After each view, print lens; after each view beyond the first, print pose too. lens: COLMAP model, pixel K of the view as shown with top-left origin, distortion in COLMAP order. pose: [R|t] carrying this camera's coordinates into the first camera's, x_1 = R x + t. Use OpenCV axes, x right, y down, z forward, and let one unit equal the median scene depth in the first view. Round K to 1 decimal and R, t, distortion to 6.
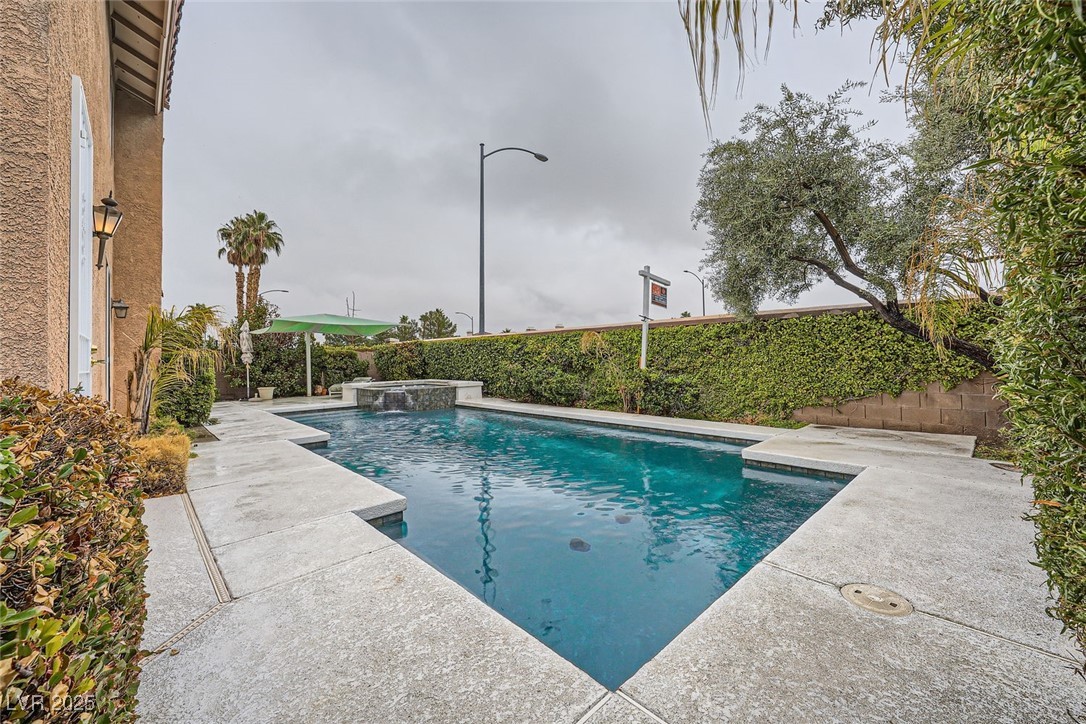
lens RADIAL K [[427.8, 0, 538.1], [0, 427.8, 360.7], [0, 0, 1]] dist [-0.011306, 0.000281]
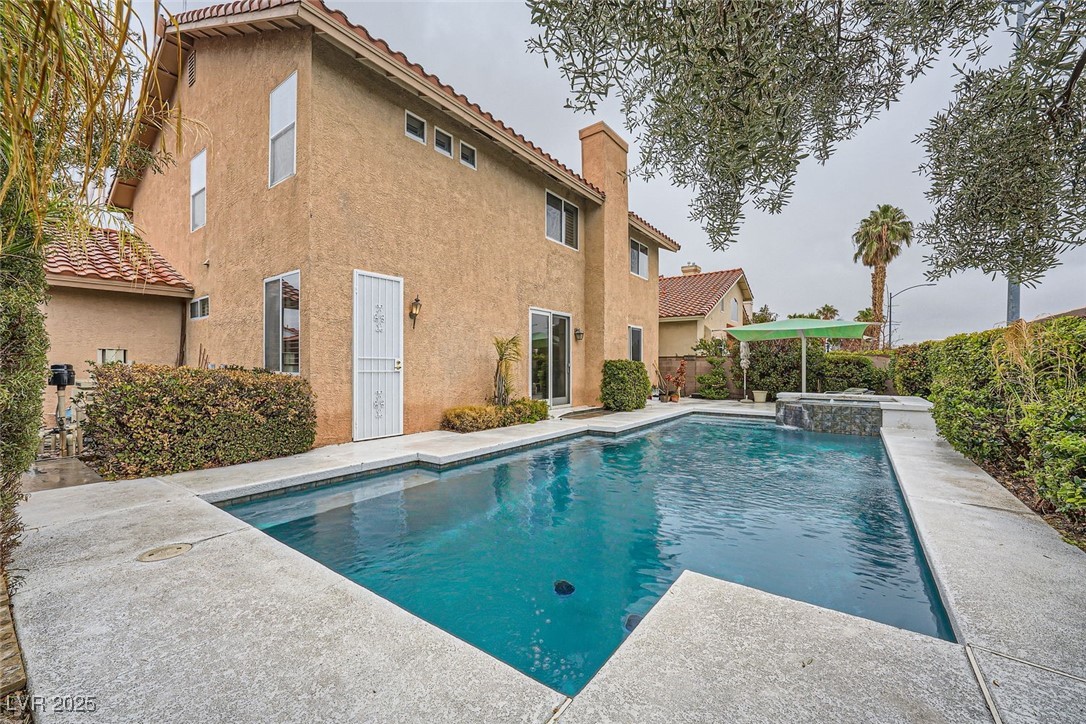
lens RADIAL K [[427.8, 0, 538.1], [0, 427.8, 360.7], [0, 0, 1]] dist [-0.011306, 0.000281]
pose [[0.179516, 0.001823, -0.983753, 0.287411], [-0.010081, 0.999949, 0.000013, -0.007659], [0.983703, 0.009915, 0.179526, 0.236161]]
